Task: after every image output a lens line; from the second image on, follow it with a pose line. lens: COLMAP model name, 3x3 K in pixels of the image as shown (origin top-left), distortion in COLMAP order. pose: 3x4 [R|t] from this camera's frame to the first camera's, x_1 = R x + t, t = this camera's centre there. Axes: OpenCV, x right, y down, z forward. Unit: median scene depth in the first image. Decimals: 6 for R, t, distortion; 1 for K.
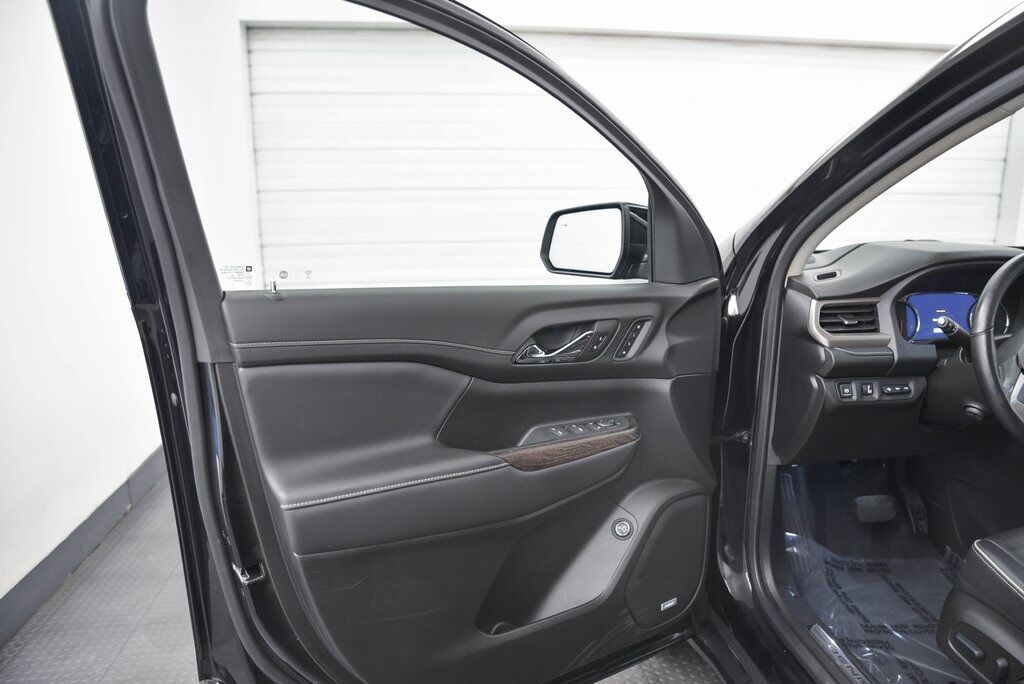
lens RADIAL K [[692.9, 0, 512.0], [0, 692.9, 342.0], [0, 0, 1]] dist [-0.128500, 0.082428]
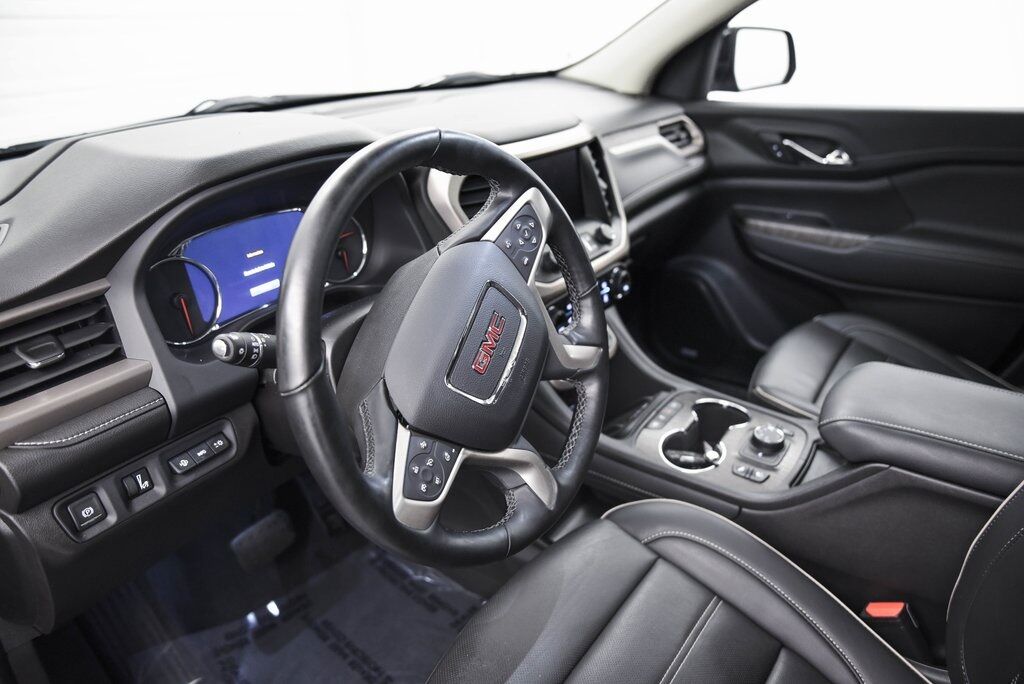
lens RADIAL K [[692.9, 0, 512.0], [0, 692.9, 342.0], [0, 0, 1]] dist [-0.128500, 0.082428]
pose [[0.672673, -0.324930, 0.664779, 0.424977], [0.161344, 0.941215, 0.296787, -0.116877], [-0.722135, -0.092383, 0.685556, 0.501248]]
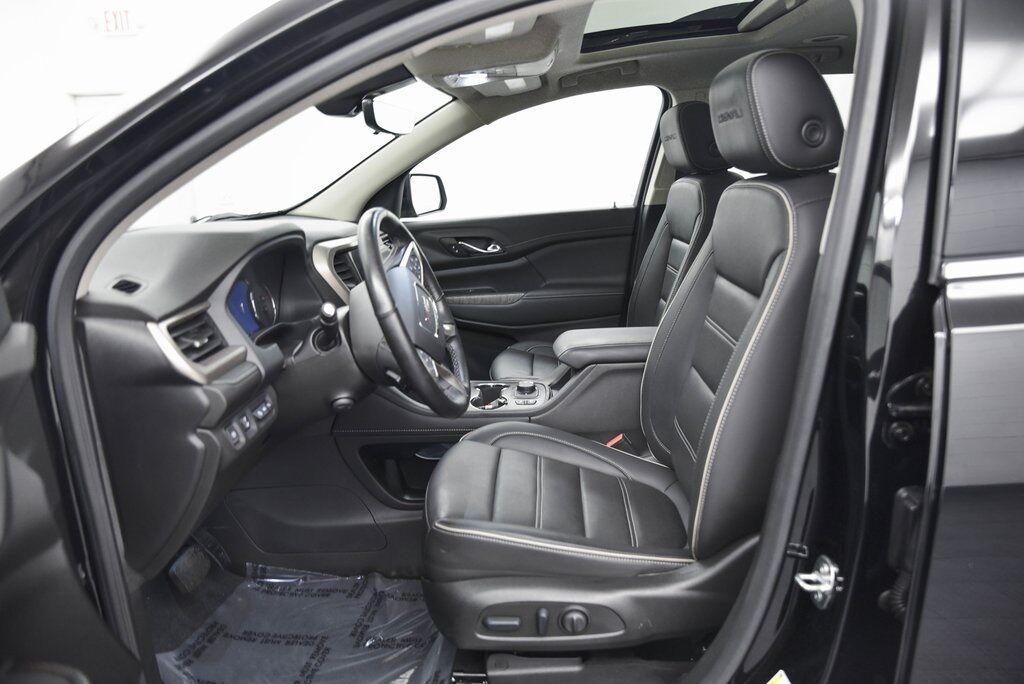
lens RADIAL K [[692.9, 0, 512.0], [0, 692.9, 342.0], [0, 0, 1]] dist [-0.128500, 0.082428]
pose [[0.149014, -0.229369, 0.961865, -0.126710], [0.232555, 0.953571, 0.191363, -0.089335], [-0.961100, 0.195171, 0.195436, 0.550385]]
